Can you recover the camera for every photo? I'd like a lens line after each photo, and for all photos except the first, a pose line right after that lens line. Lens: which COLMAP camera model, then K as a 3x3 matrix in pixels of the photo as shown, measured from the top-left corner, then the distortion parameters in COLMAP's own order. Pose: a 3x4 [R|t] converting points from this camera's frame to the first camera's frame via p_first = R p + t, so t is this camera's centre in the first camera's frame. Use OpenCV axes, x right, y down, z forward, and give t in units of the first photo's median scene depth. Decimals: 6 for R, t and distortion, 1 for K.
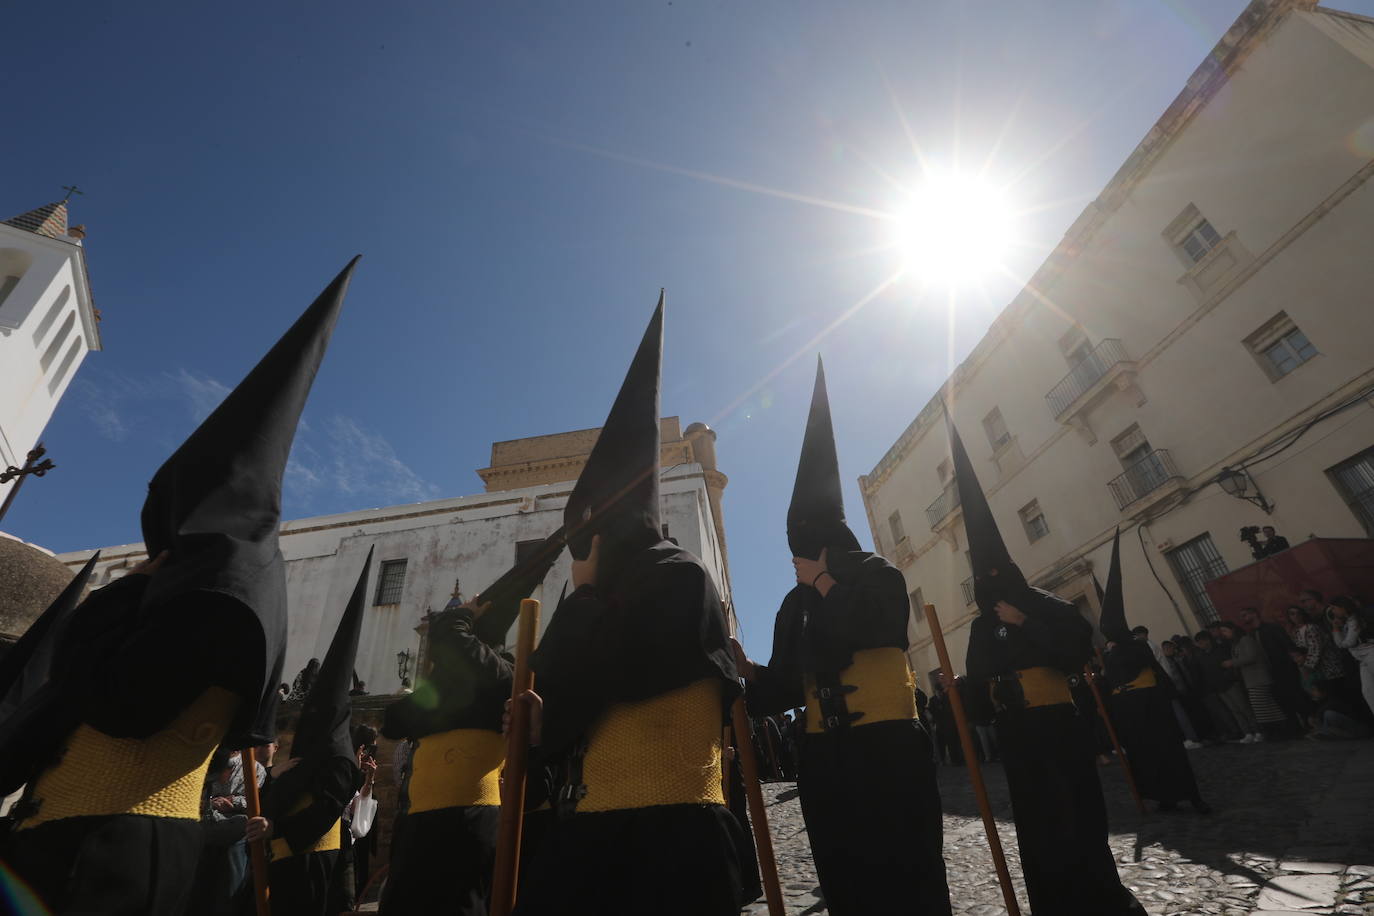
lens RADIAL K [[616.0, 0, 687.0], [0, 616.0, 458.0], [0, 0, 1]] dist [-0.050810, 0.014160]
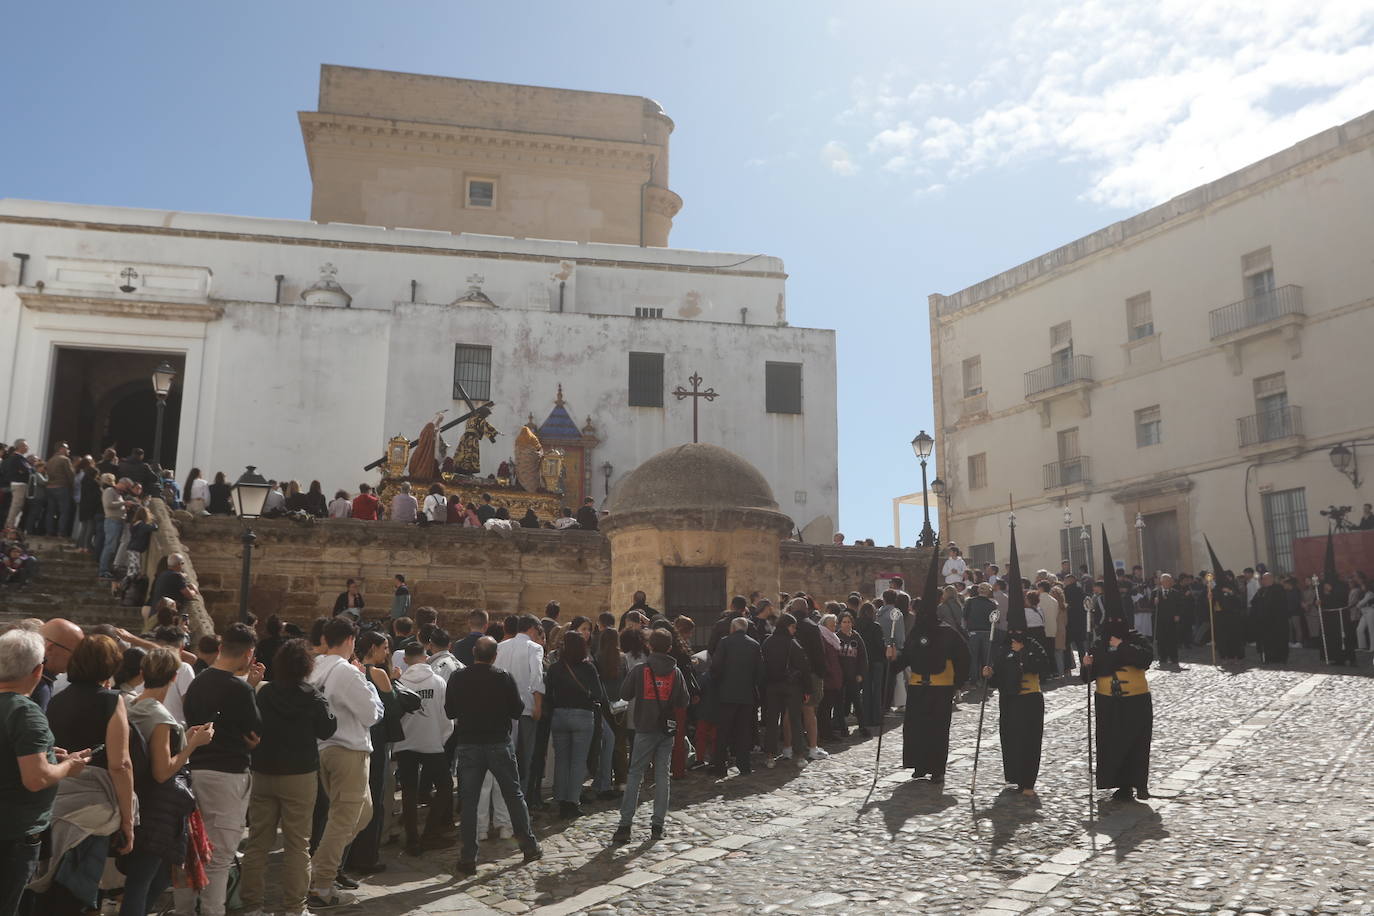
lens RADIAL K [[1179.6, 0, 691.2], [0, 1179.6, 460.3], [0, 0, 1]] dist [0.001253, 0.074356]
pose [[0.944798, 0.147311, 0.292671, -0.657577], [-0.235920, 0.925704, 0.295659, -0.229223], [-0.227373, -0.348385, 0.909357, -0.566306]]
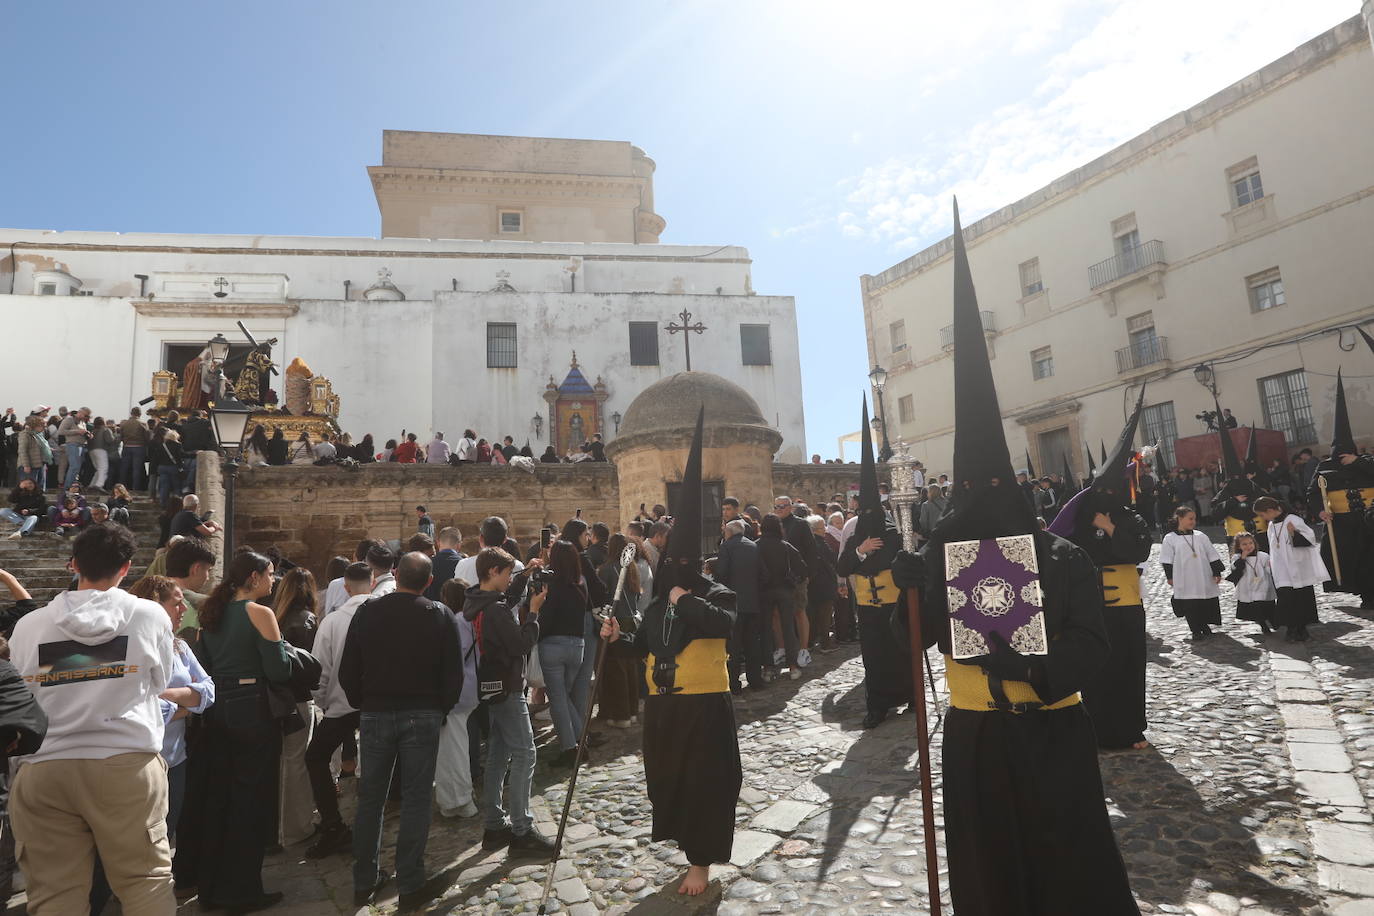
lens RADIAL K [[832.5, 0, 692.0], [0, 832.5, 455.8], [0, 0, 1]] dist [-0.043443, 0.038709]
pose [[0.948433, 0.082431, 0.306072, -0.594215], [-0.185324, 0.927567, 0.324459, -0.131620], [-0.257157, -0.364450, 0.895012, -0.383722]]
